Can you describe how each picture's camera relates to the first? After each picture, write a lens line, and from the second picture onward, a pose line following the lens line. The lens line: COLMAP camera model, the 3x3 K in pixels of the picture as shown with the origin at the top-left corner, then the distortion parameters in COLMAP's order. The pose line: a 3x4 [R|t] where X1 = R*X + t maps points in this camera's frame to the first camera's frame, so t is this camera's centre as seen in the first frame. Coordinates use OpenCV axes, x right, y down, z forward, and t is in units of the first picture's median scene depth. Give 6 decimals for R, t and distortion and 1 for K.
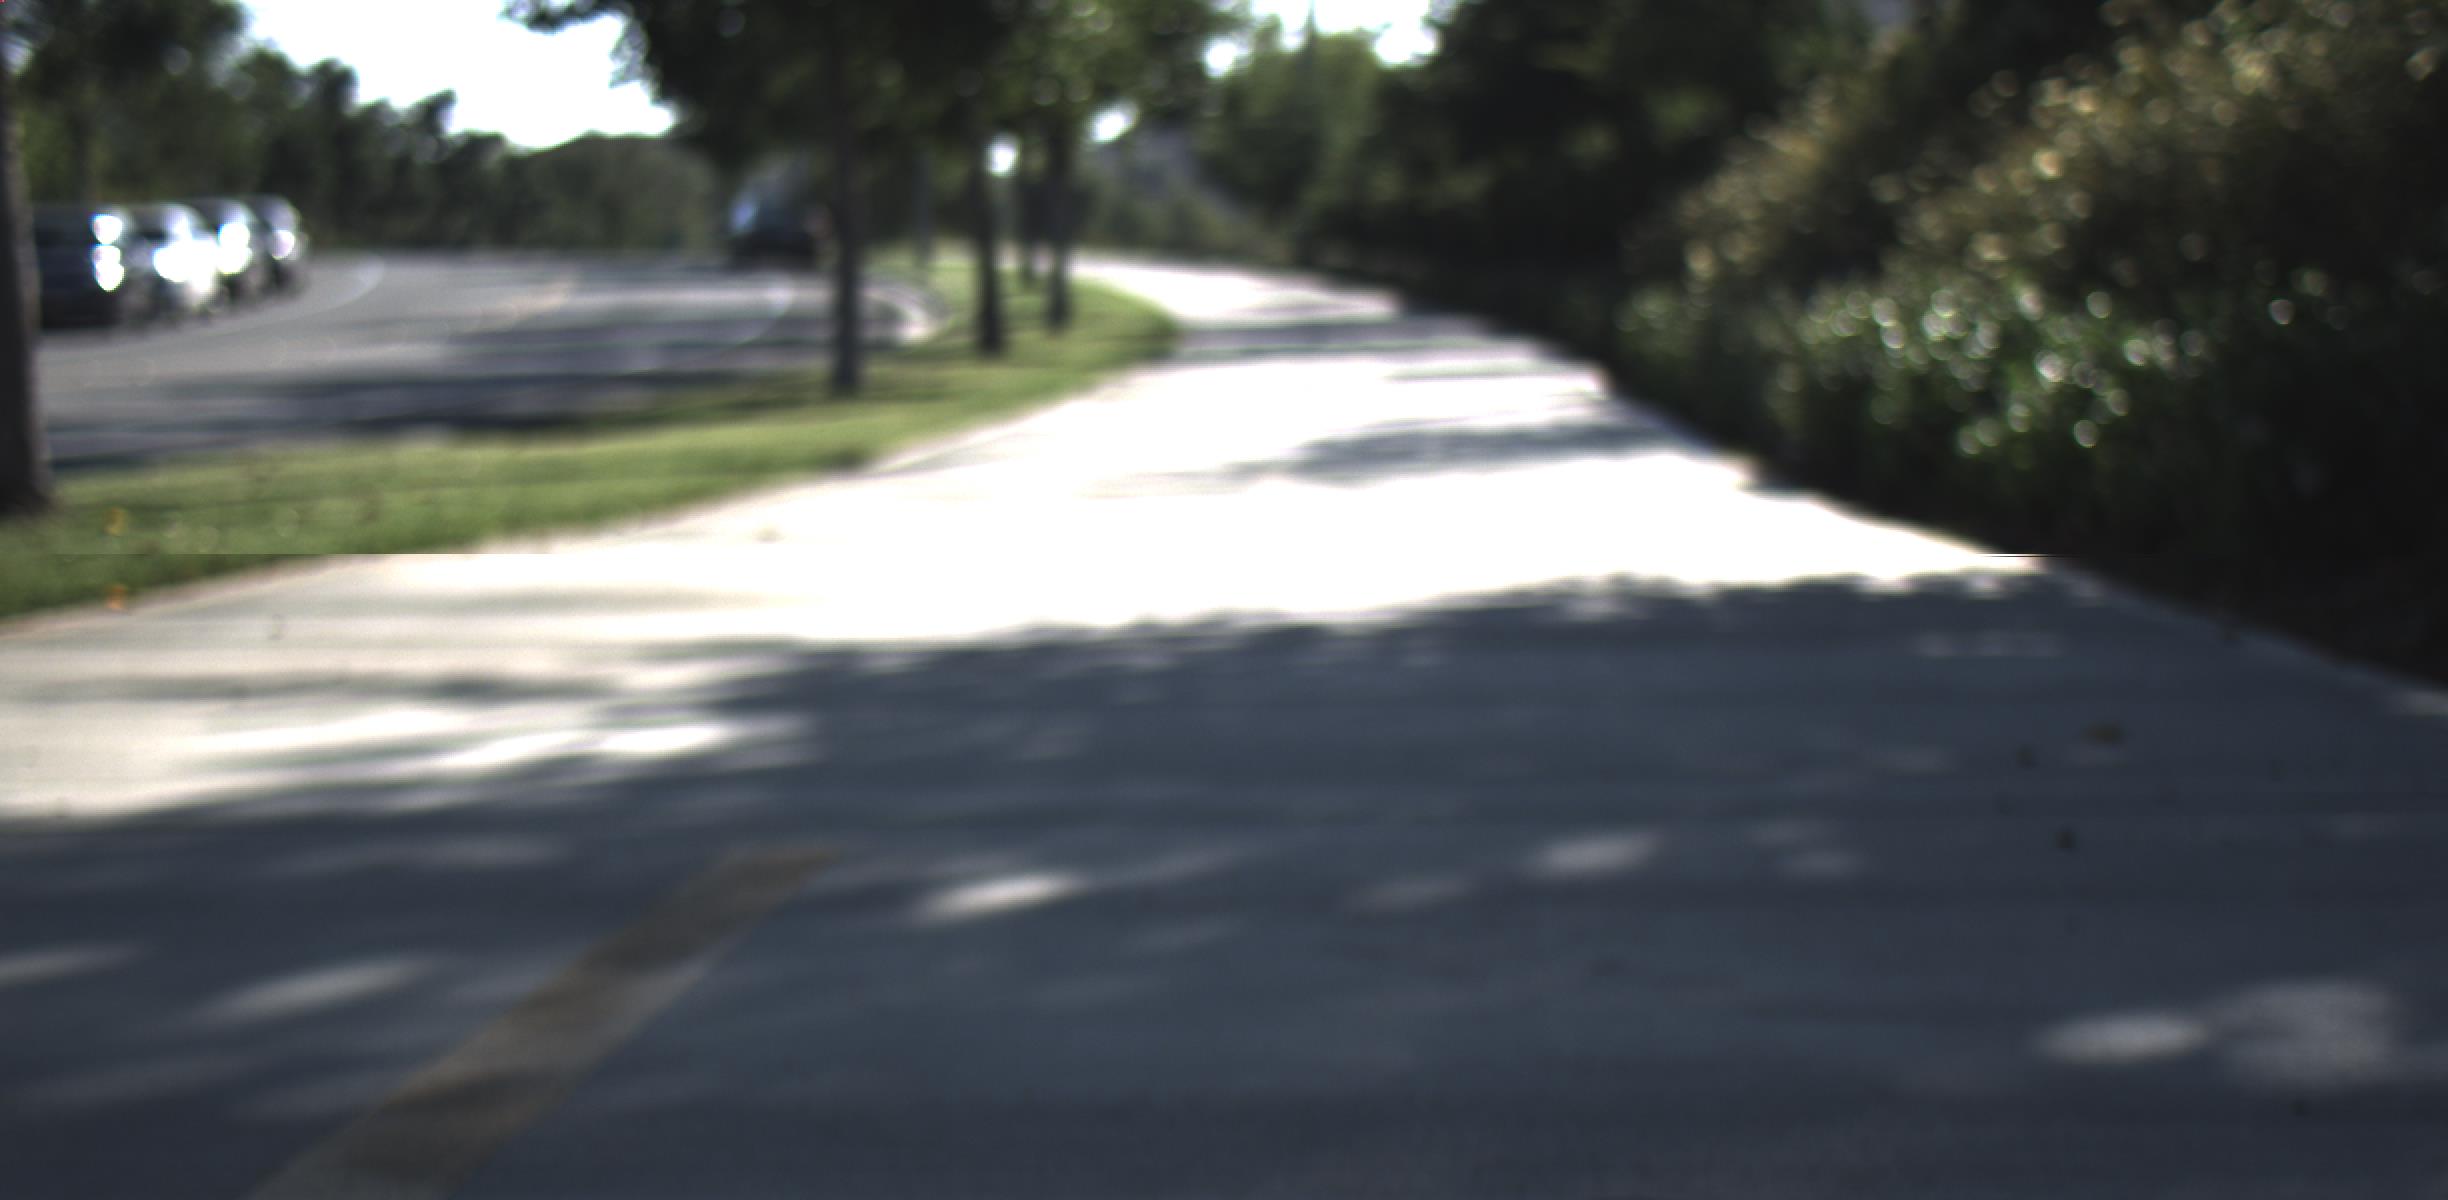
lens RADIAL K [[4552.3, 0, 1224.0], [0, 4552.3, 600.0], [0, 0, 1]] dist [-0.006010, 0.175249]
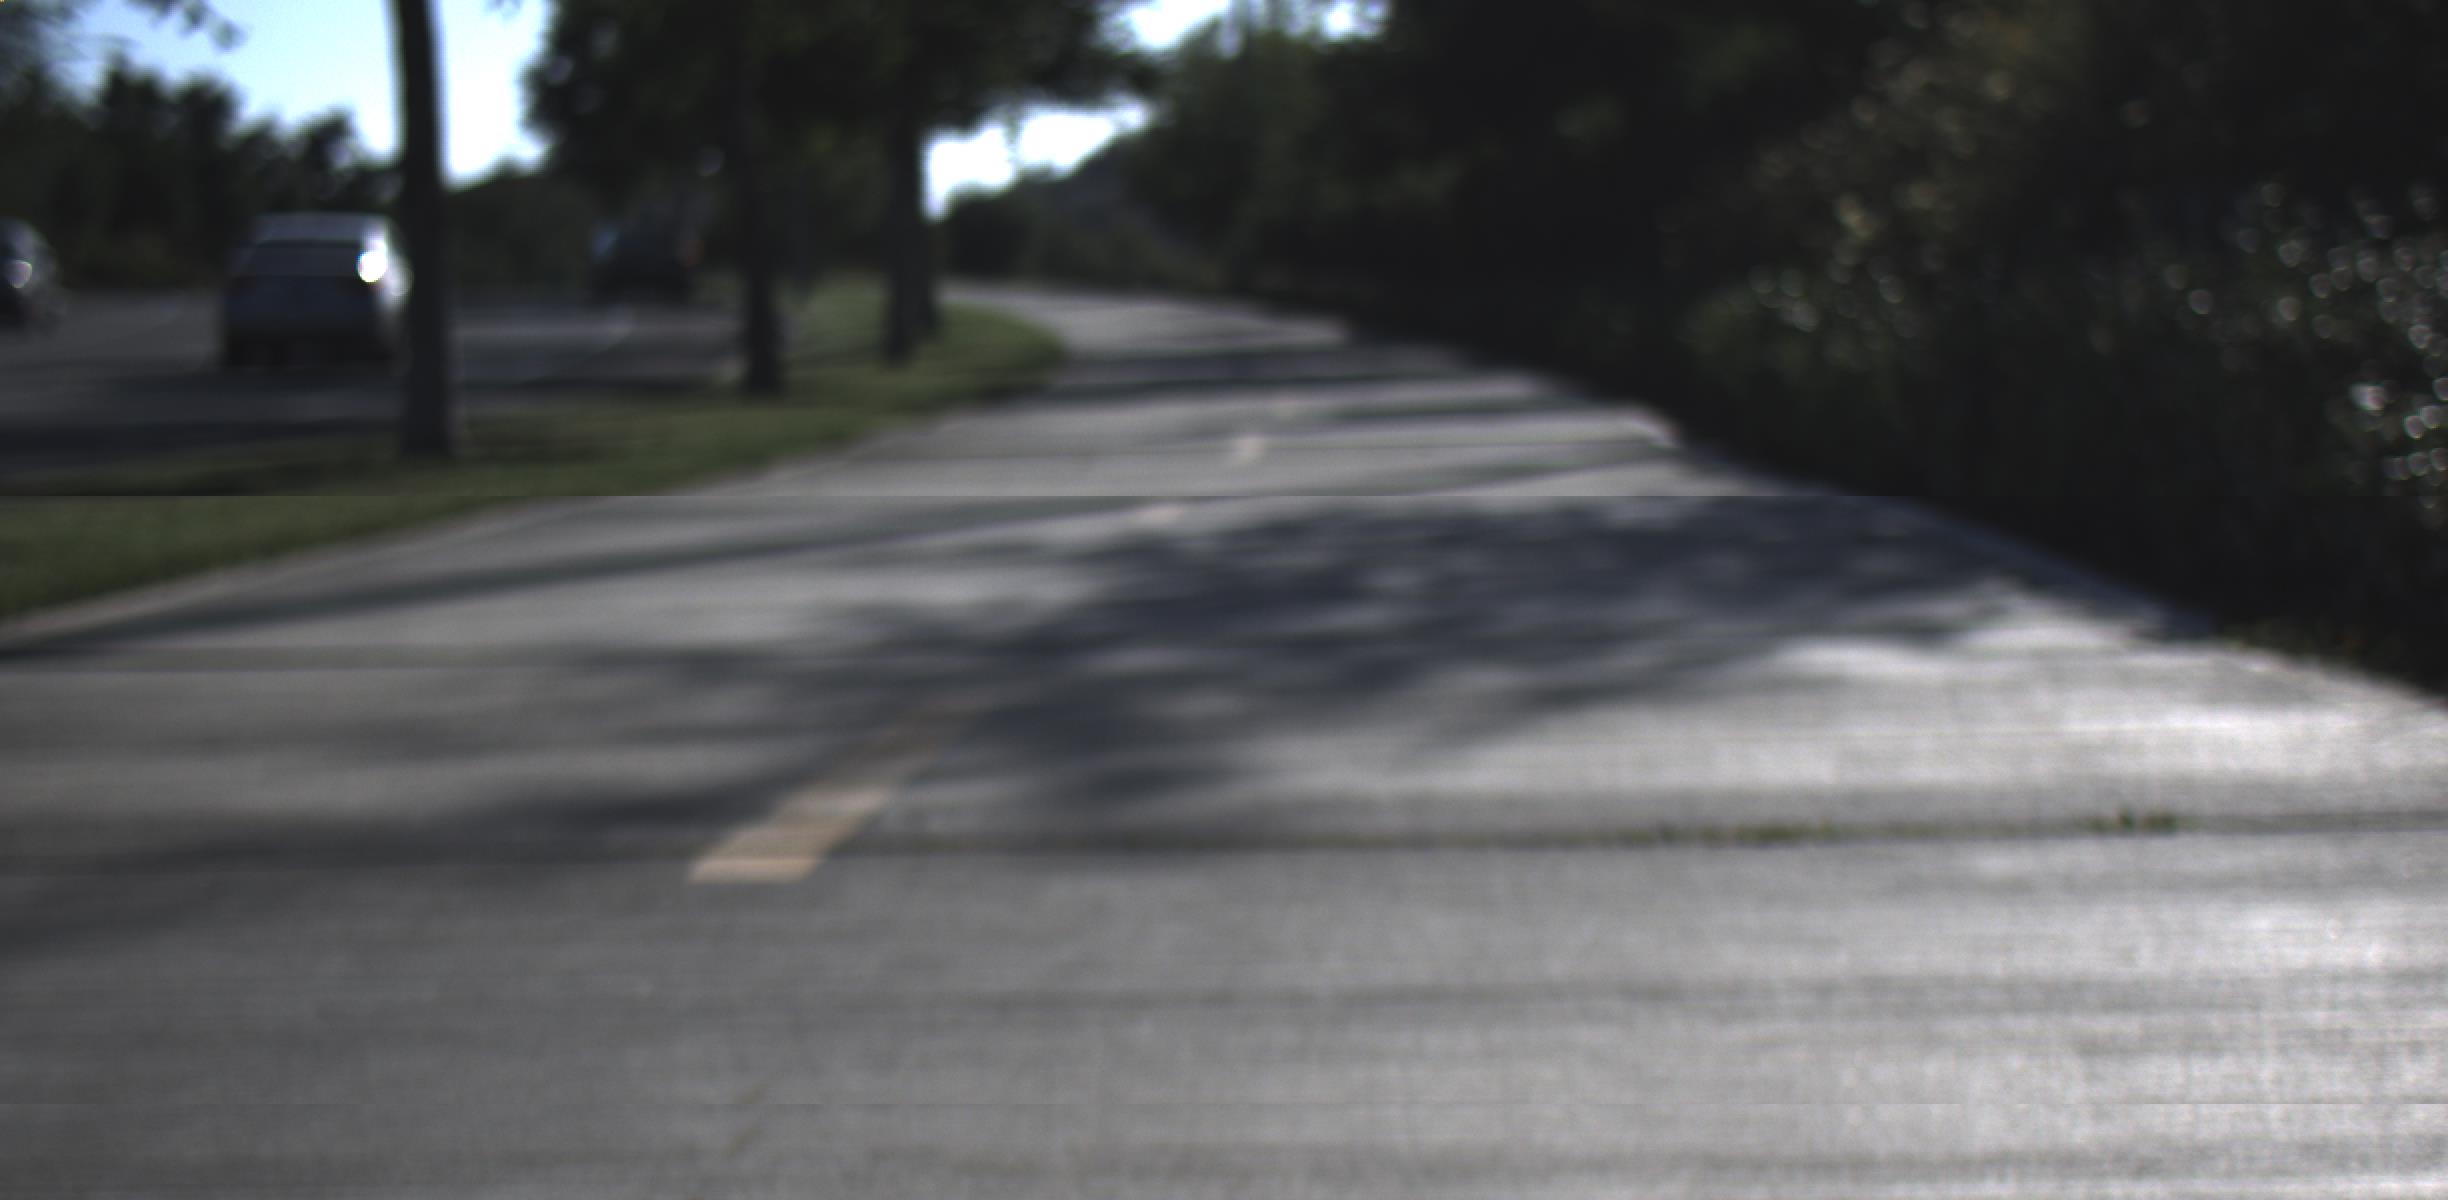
lens RADIAL K [[4552.3, 0, 1224.0], [0, 4552.3, 600.0], [0, 0, 1]] dist [-0.006010, 0.175249]
pose [[0.999931, -0.007358, 0.009163, 0.009926], [0.007446, 0.999926, -0.009568, -0.011160], [-0.009092, 0.009636, 0.999912, 0.225673]]
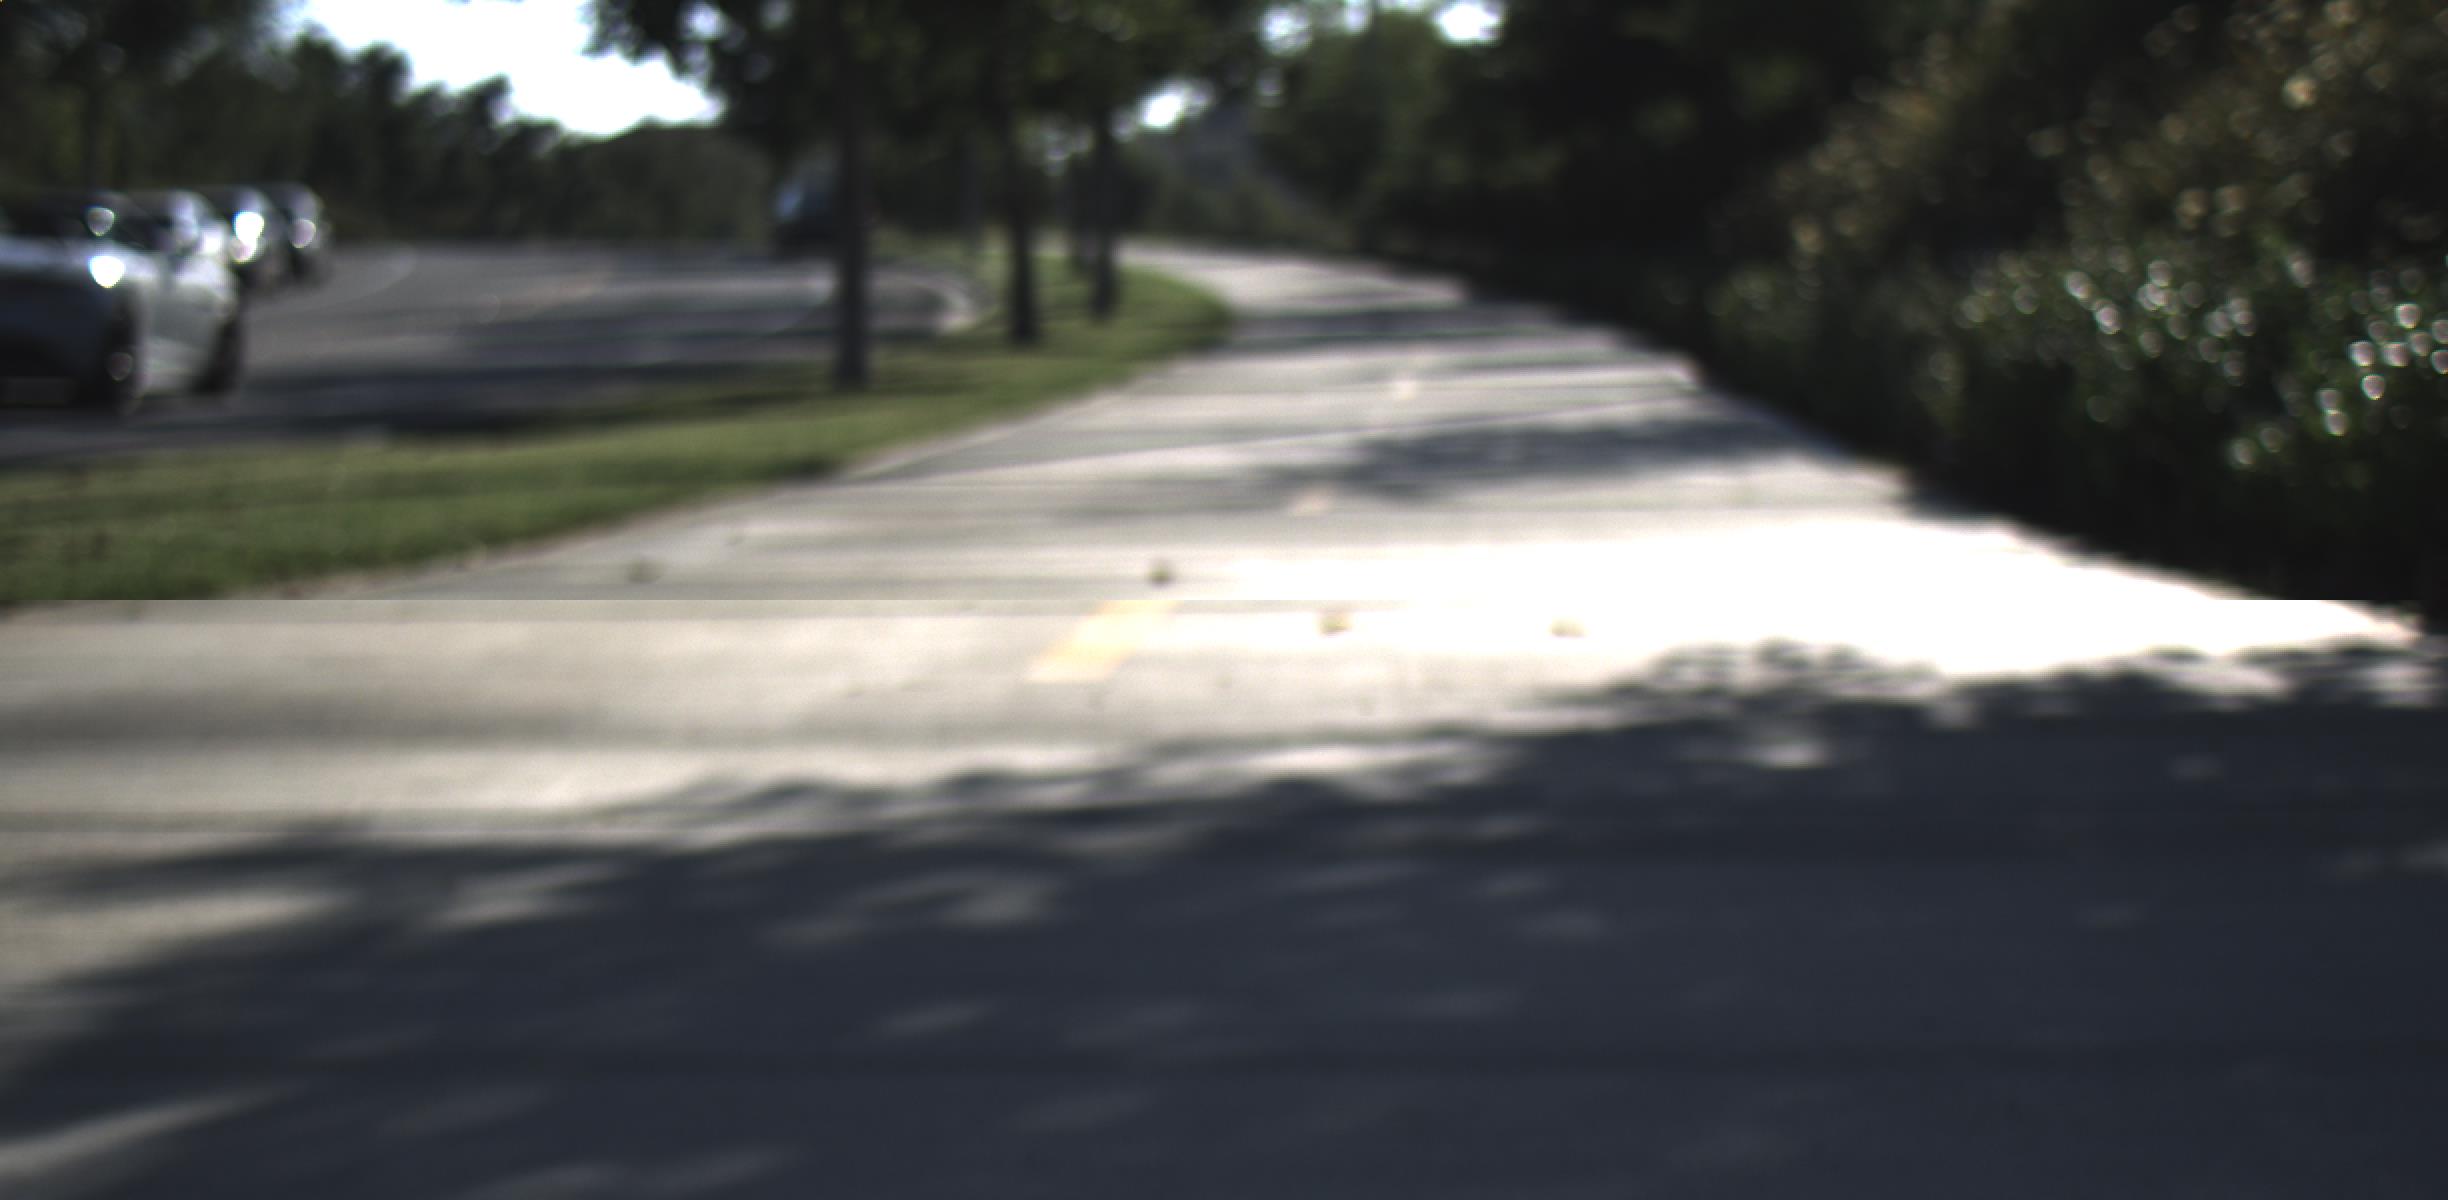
lens RADIAL K [[4552.3, 0, 1224.0], [0, 4552.3, 600.0], [0, 0, 1]] dist [-0.006010, 0.175249]
pose [[0.999892, -0.001829, -0.014598, 0.001987], [0.001856, 0.999997, 0.001830, -0.002822], [0.014594, -0.001857, 0.999892, 0.059205]]
